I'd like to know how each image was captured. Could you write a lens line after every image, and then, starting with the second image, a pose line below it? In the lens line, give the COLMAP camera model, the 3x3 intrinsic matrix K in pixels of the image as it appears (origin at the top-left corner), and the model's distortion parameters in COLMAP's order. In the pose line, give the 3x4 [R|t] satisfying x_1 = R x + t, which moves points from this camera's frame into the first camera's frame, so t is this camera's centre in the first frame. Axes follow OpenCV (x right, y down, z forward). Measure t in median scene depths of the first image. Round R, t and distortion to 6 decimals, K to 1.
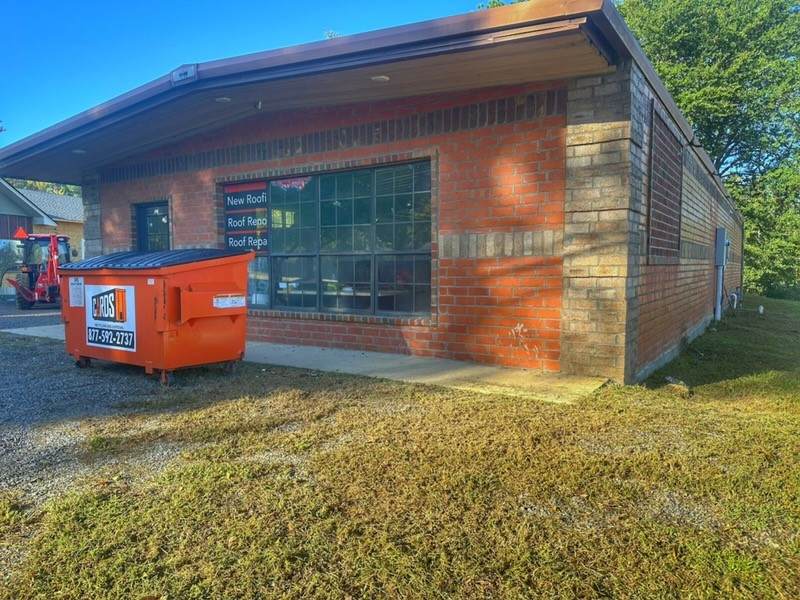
lens RADIAL K [[557.3, 0, 400.0], [0, 557.3, 300.0], [0, 0, 1]] dist [0.004819, 0.001229]
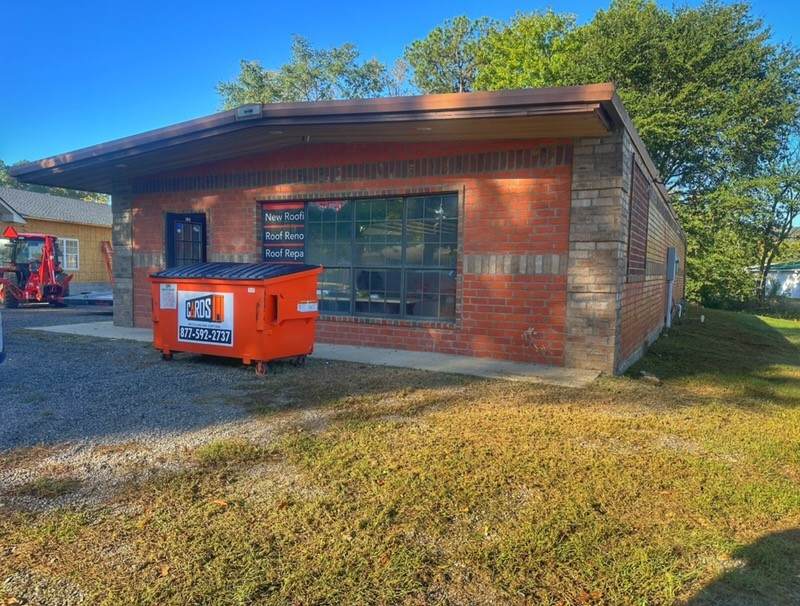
lens RADIAL K [[563.1, 0, 400.0], [0, 563.1, 303.0], [0, 0, 1]] dist [0.047834, -0.042669]
pose [[0.995370, 0.016726, 0.094647, -0.180340], [-0.016663, 0.999860, -0.001462, -0.006014], [-0.094658, -0.000122, 0.995510, -0.220517]]
